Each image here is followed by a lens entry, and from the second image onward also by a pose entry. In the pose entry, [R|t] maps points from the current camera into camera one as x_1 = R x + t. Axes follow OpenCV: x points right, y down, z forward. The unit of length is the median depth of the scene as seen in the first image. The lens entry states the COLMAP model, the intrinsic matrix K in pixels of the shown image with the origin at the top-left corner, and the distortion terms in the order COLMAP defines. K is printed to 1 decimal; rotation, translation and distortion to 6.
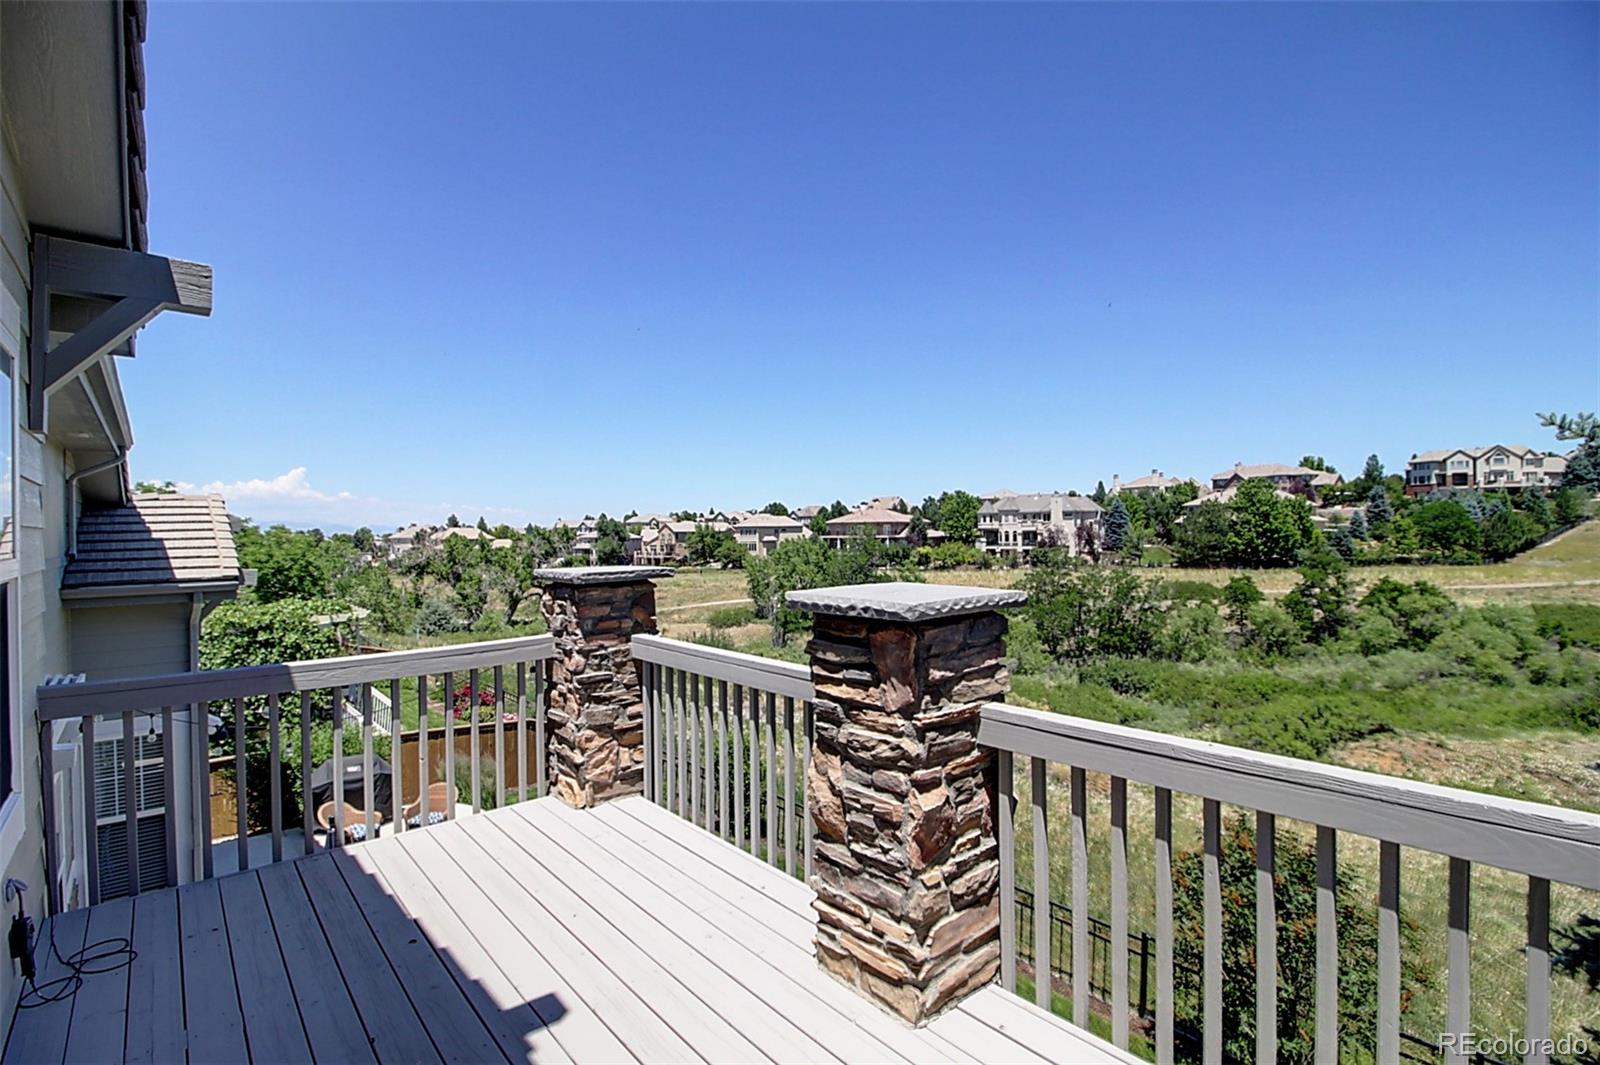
lens RADIAL K [[755.9, 0, 821.8], [0, 755.9, 533.8], [0, 0, 1]] dist [-0.003835, -0.011711]
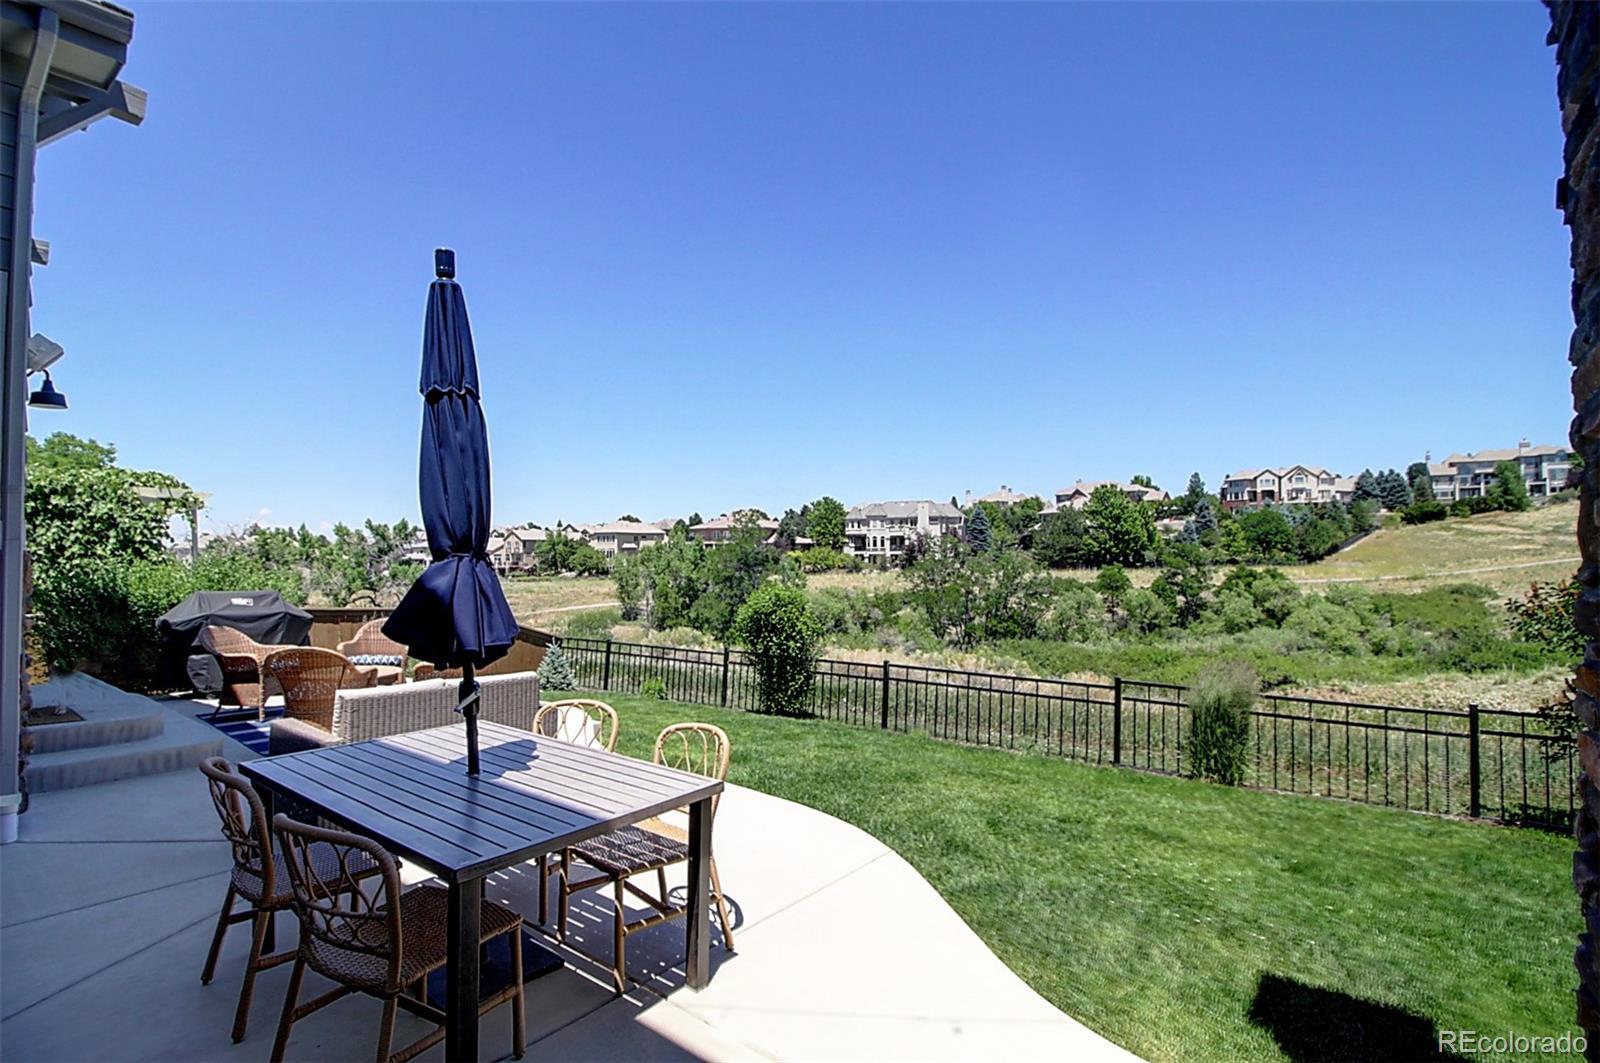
lens RADIAL K [[755.9, 0, 807.4], [0, 755.9, 538.0], [0, 0, 1]] dist [-0.003835, -0.011711]
pose [[0.983178, 0.010965, 0.182318, -0.052278], [-0.005886, 0.999580, -0.028373, 0.054573], [-0.182553, 0.026822, 0.982830, 0.054363]]
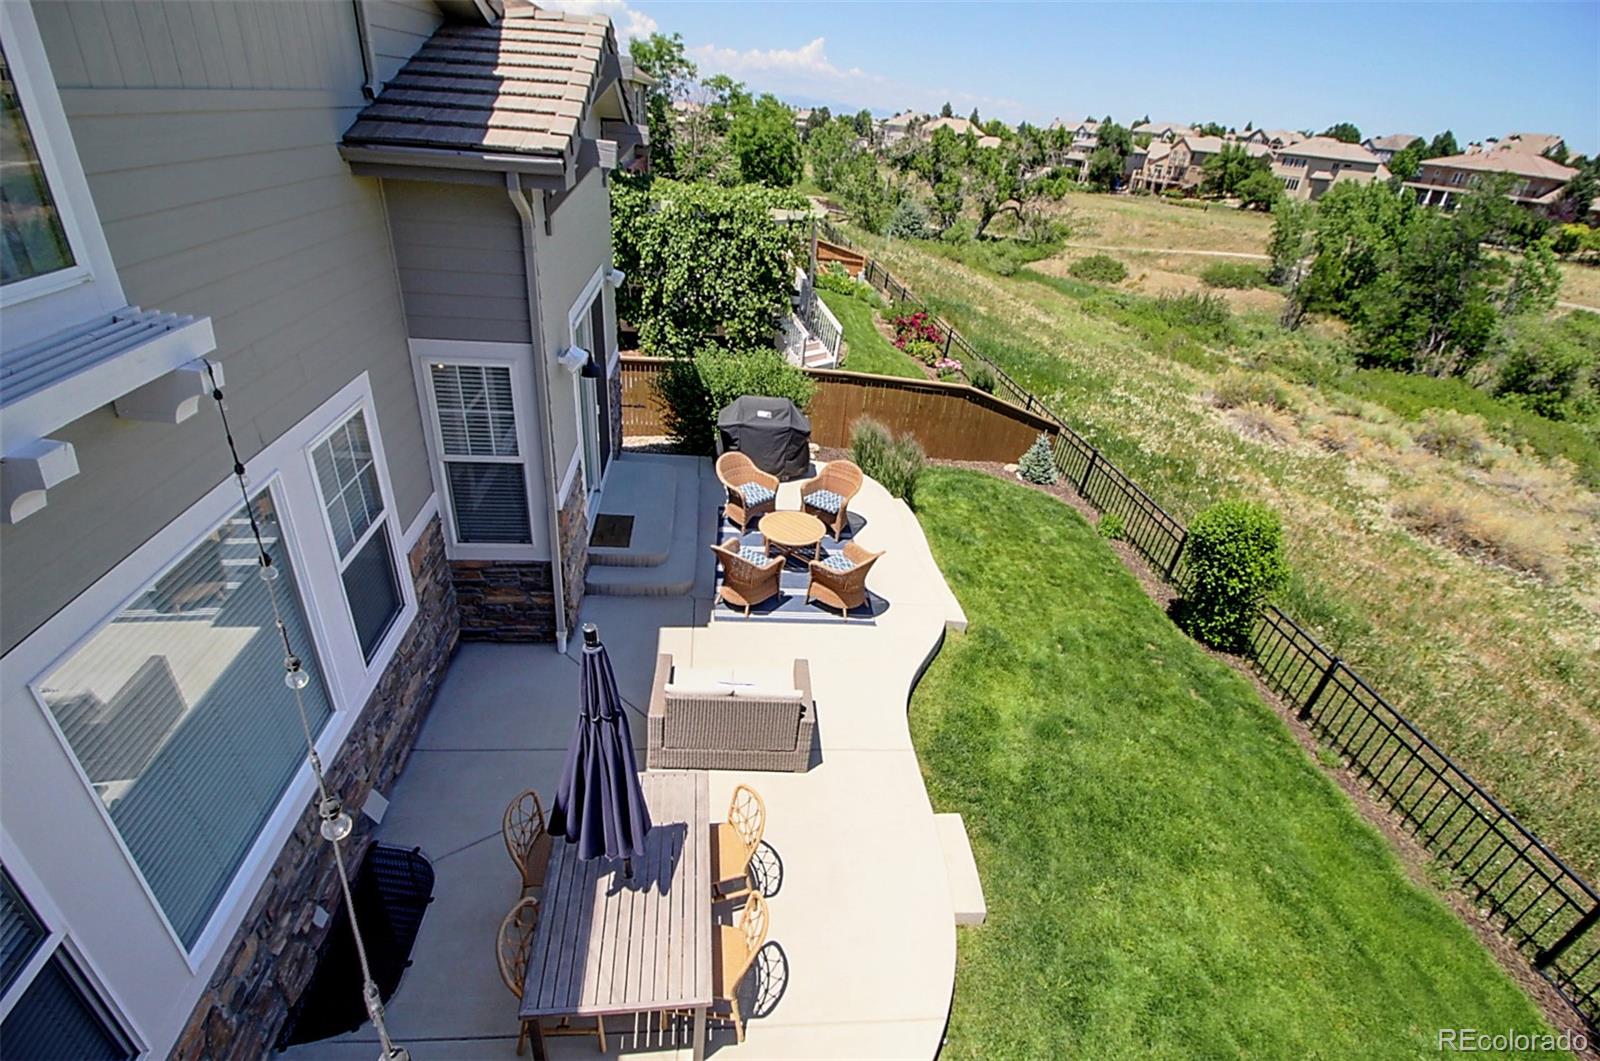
lens RADIAL K [[755.9, 0, 800.3], [0, 755.9, 535.7], [0, 0, 1]] dist [-0.003835, -0.011711]
pose [[0.808549, 0.352384, -0.471247, -0.026718], [-0.092800, 0.867197, 0.489242, 0.001130], [0.581065, -0.351845, 0.733872, 0.068721]]
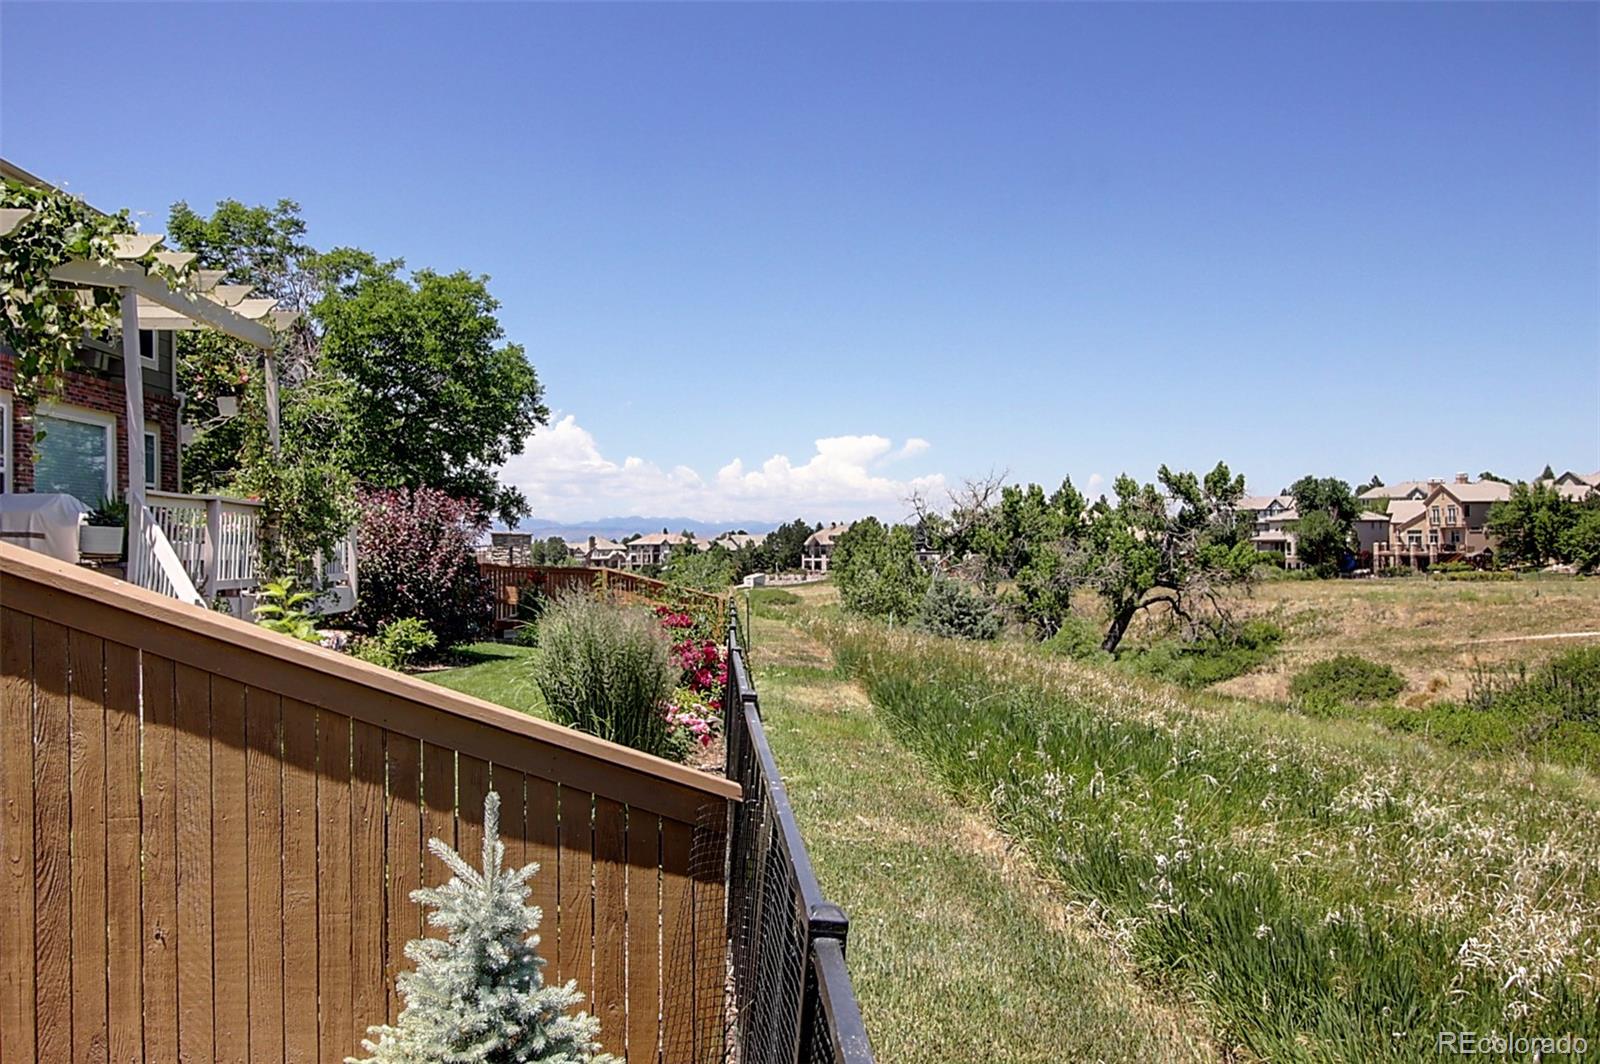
lens RADIAL K [[1260.0, 0, 791.9], [0, 1260.0, 530.3], [0, 0, 1]] dist [0.012219, -0.008071]
pose [[0.777600, -0.005279, -0.628738, -0.053248], [-0.001975, 0.999939, -0.010837, 0.070950], [0.628757, 0.009669, 0.777542, 0.271954]]
